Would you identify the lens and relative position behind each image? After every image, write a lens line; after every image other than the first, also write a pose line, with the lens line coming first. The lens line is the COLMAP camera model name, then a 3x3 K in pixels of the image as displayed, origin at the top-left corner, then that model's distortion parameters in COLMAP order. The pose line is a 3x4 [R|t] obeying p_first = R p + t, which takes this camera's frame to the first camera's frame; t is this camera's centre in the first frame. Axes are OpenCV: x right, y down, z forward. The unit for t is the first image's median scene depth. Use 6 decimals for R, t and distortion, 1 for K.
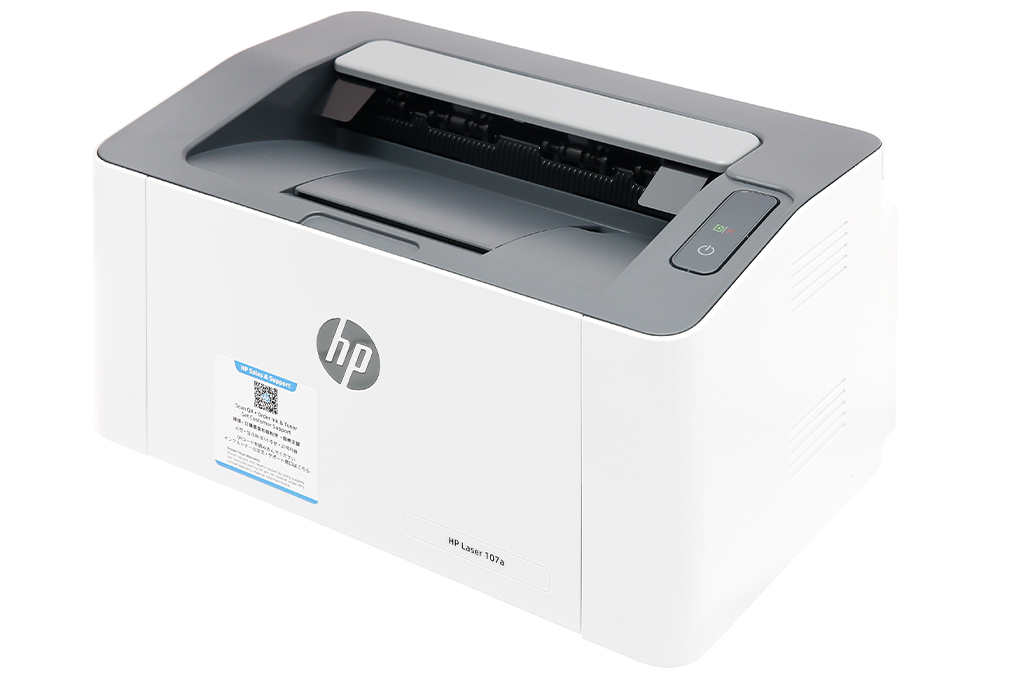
lens RADIAL K [[2150.9, 0, 510.0], [0, 2150.9, 340.0], [0, 0, 1]] dist [0.052294, 0.034452]
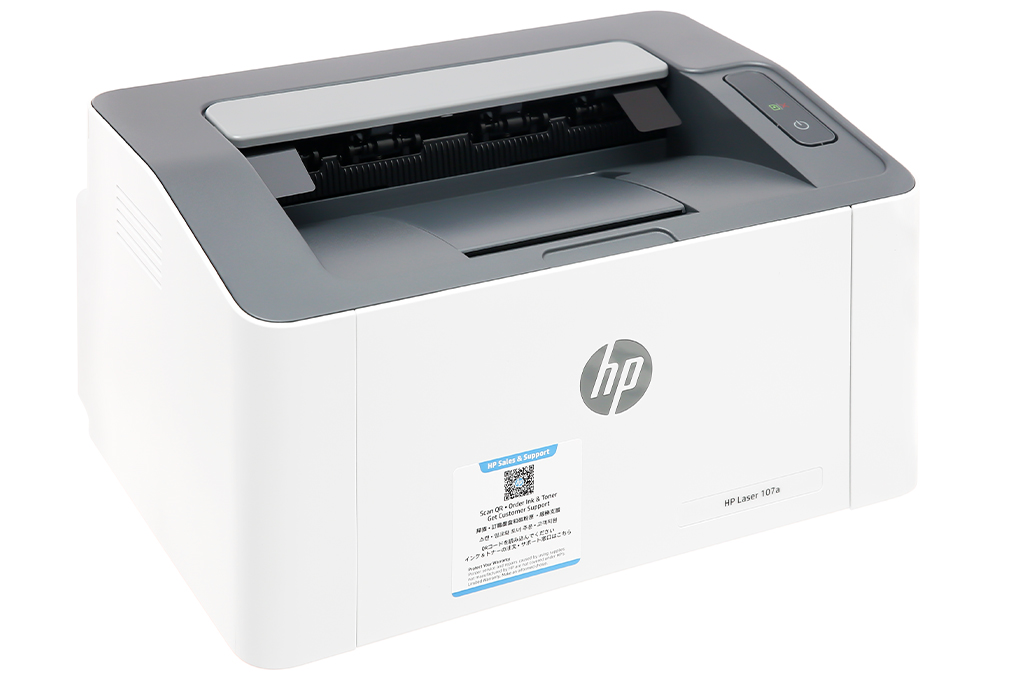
lens RADIAL K [[2150.9, 0, 510.0], [0, 2150.9, 340.0], [0, 0, 1]] dist [0.052294, 0.034452]
pose [[0.418328, -0.402368, 0.814310, -0.811371], [0.382511, 0.891191, 0.243853, -0.241695], [-0.823824, 0.209472, 0.526721, 0.534802]]
